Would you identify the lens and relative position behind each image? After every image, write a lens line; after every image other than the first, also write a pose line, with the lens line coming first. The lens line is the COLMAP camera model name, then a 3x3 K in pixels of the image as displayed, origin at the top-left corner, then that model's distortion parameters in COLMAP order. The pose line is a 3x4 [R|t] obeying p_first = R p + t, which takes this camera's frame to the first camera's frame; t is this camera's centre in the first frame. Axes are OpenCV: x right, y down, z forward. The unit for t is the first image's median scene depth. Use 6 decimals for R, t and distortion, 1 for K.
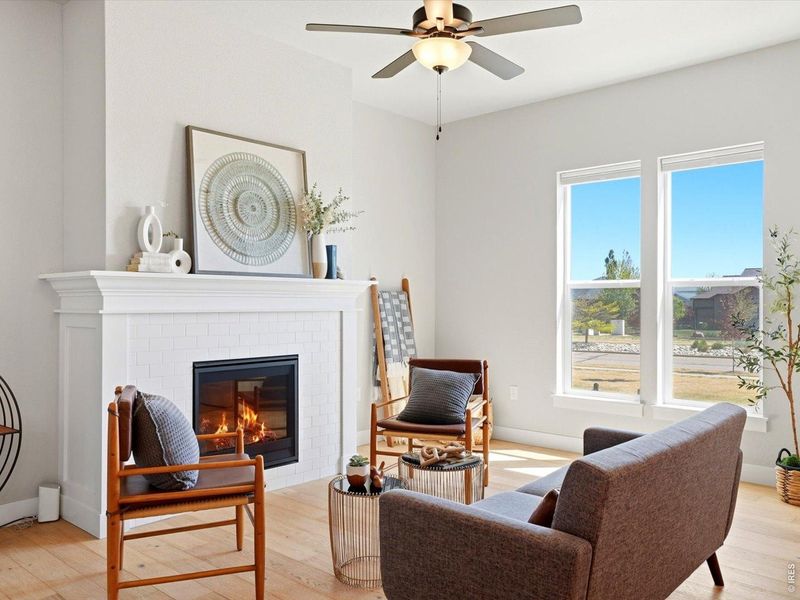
lens RADIAL K [[655.8, 0, 400.0], [0, 655.8, 300.0], [0, 0, 1]] dist [0.002818, 0.002082]
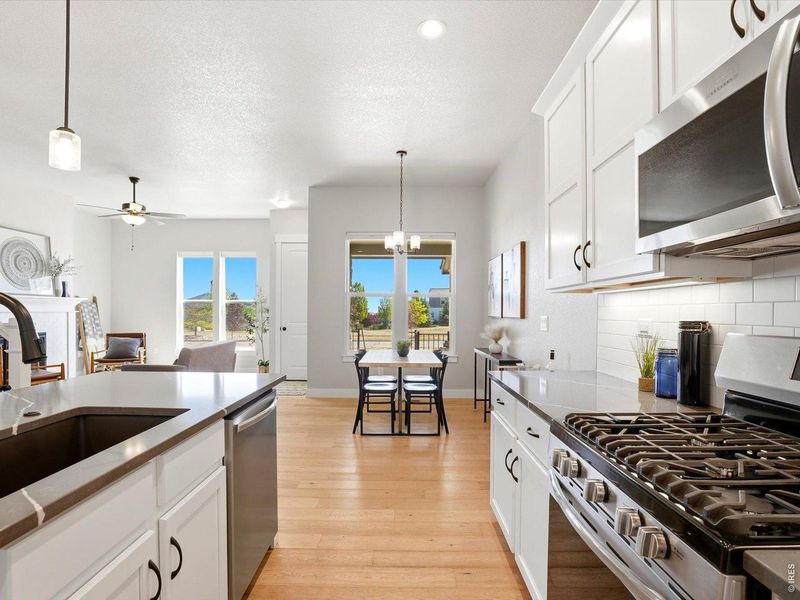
lens RADIAL K [[432.5, 0, 404.1], [0, 432.5, 315.9], [0, 0, 1]] dist [-0.068547, 0.033466]
pose [[0.745222, -0.001394, 0.666816, -0.202872], [-0.010617, 0.999846, 0.013955, -0.001705], [-0.666732, -0.017479, 0.745092, -0.811181]]
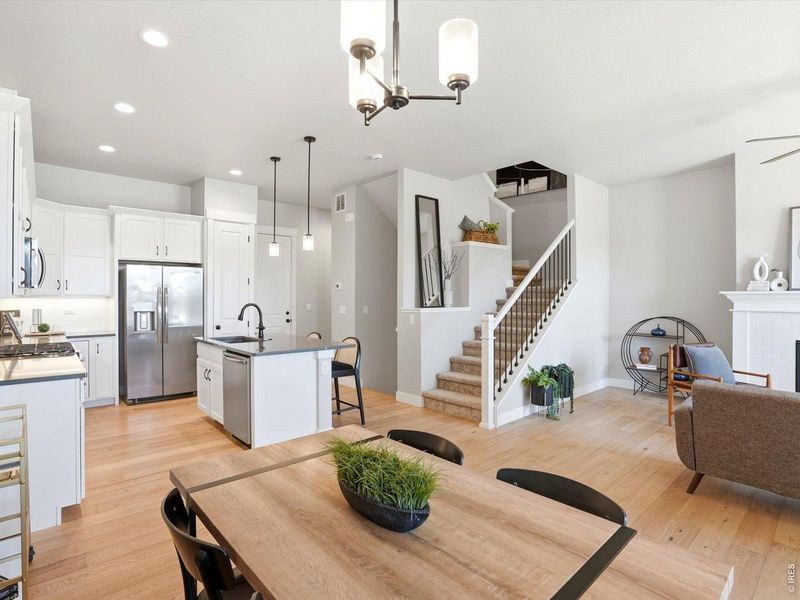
lens RADIAL K [[417.9, 0, 400.6], [0, 417.9, 295.8], [0, 0, 1]] dist [-0.064869, 0.027655]
pose [[-0.113465, -0.002268, -0.993539, 0.798220], [0.003656, 0.999990, -0.002701, -0.023801], [0.993535, -0.003939, -0.113456, 0.059591]]
